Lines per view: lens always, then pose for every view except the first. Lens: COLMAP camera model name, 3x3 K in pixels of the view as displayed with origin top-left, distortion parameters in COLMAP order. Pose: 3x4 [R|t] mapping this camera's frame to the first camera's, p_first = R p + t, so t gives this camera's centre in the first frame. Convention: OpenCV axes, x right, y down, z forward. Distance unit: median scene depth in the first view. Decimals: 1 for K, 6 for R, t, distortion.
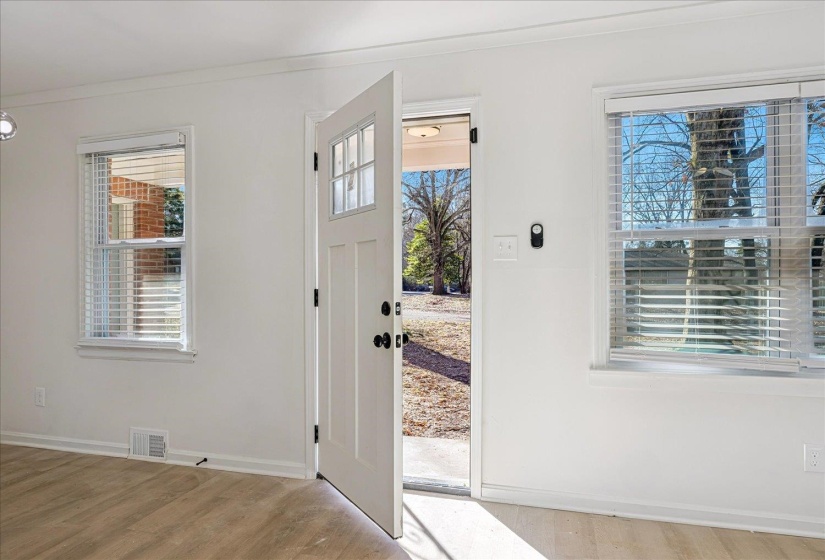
lens RADIAL K [[510.5, 0, 412.5], [0, 510.5, 280.0], [0, 0, 1]] dist [0.000155, -0.001313]
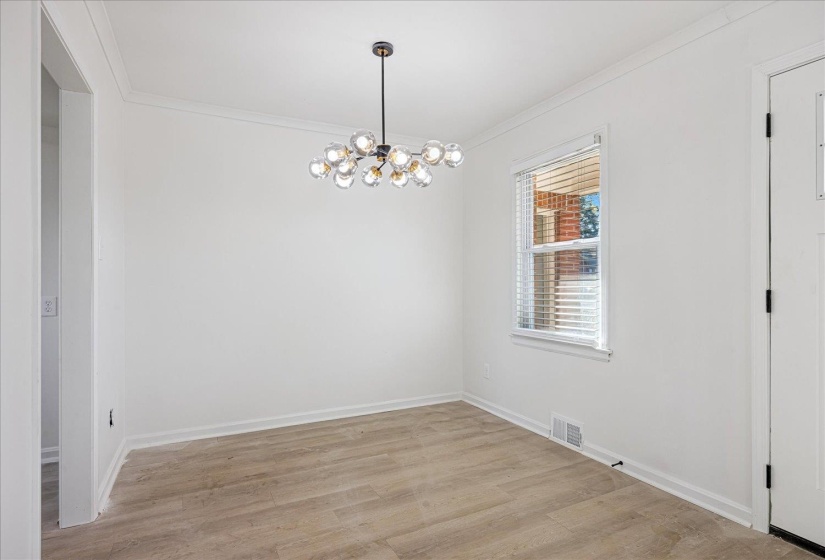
lens RADIAL K [[429.4, 0, 416.2], [0, 429.4, 282.4], [0, 0, 1]] dist [-0.002371, -0.000722]
pose [[0.684209, 0.001590, -0.729284, -0.076411], [0.003641, 0.999978, 0.005596, 0.001015], [0.729277, -0.006484, 0.684188, 0.155927]]
